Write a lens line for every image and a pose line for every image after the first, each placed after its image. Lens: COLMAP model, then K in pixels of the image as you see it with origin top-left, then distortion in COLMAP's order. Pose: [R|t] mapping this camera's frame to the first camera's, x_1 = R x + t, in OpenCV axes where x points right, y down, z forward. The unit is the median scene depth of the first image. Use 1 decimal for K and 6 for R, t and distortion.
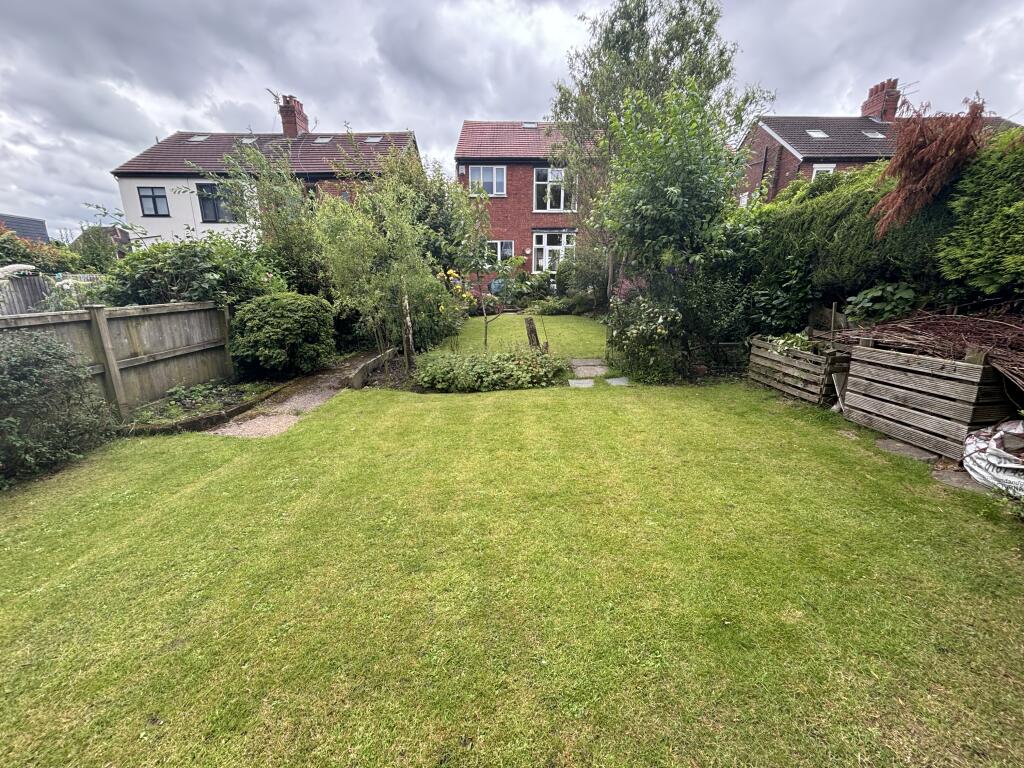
lens RADIAL K [[412.5, 0, 511.9], [0, 412.5, 383.6], [0, 0, 1]] dist [-0.013805, 0.000245]
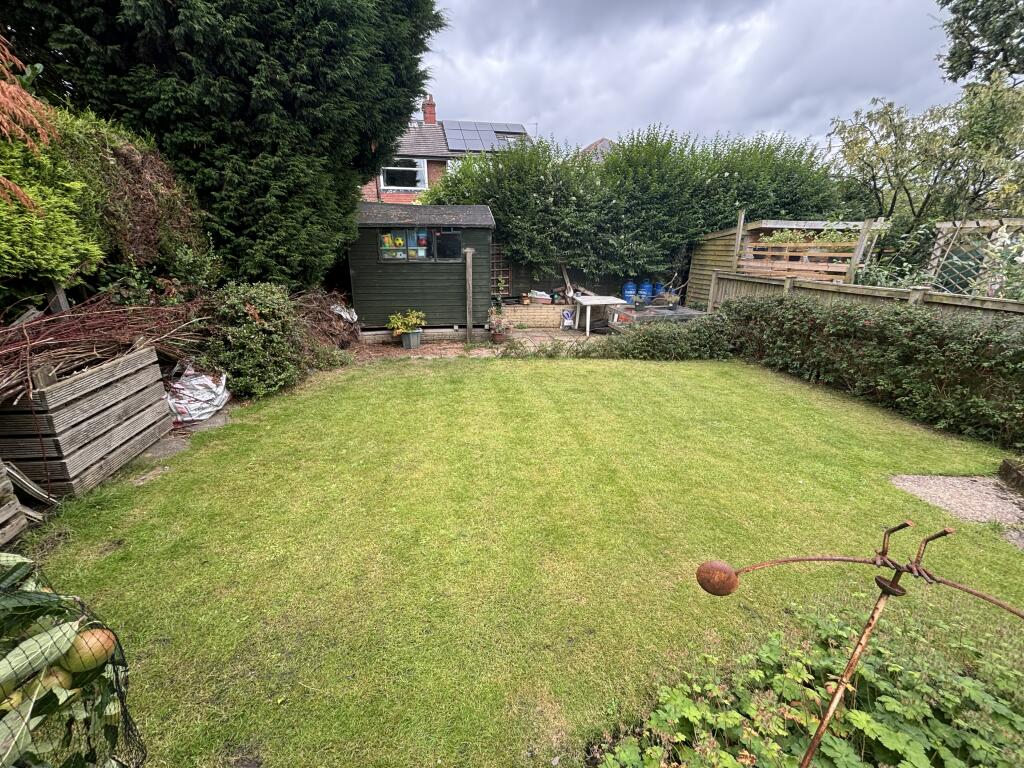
lens RADIAL K [[412.5, 0, 514.9], [0, 412.5, 387.8], [0, 0, 1]] dist [-0.013805, 0.000245]
pose [[-0.991073, 0.045941, -0.125151, 0.242591], [-0.029318, 0.840665, 0.540761, -0.510710], [0.130053, 0.539603, -0.831814, 1.829852]]
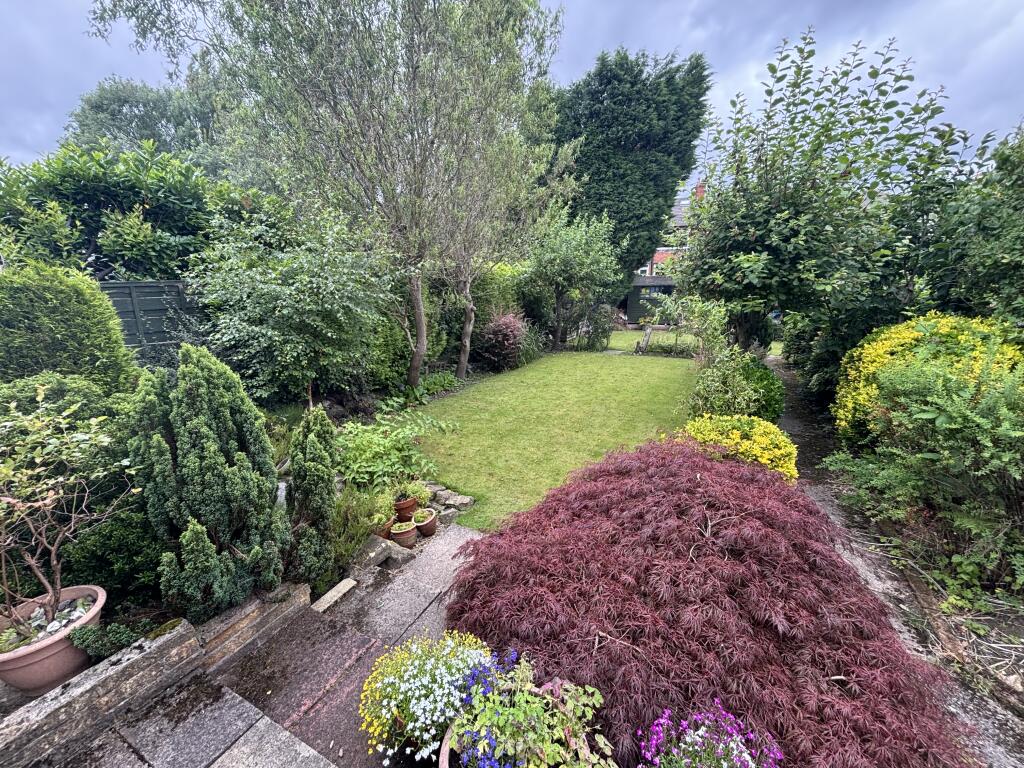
lens RADIAL K [[412.5, 0, 511.7], [0, 412.5, 387.6], [0, 0, 1]] dist [-0.013805, 0.000245]
pose [[-0.878702, -0.102685, 0.466196, -0.064045], [0.132437, 0.885817, 0.444734, -0.897138], [-0.458632, 0.452530, -0.764770, 3.118252]]
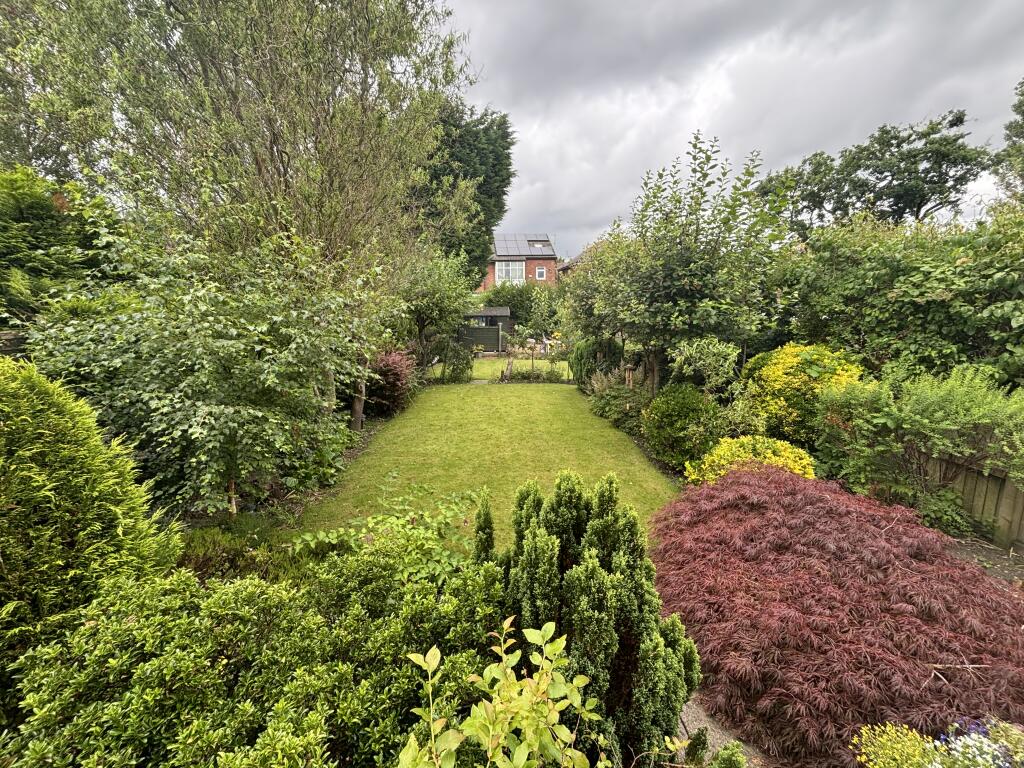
lens RADIAL K [[412.5, 0, 511.0], [0, 412.5, 386.9], [0, 0, 1]] dist [-0.013805, 0.000245]
pose [[-0.999814, 0.012880, -0.014375, 0.199700], [0.005548, 0.905117, 0.425126, -0.923486], [0.018487, 0.424967, -0.905020, 3.128802]]
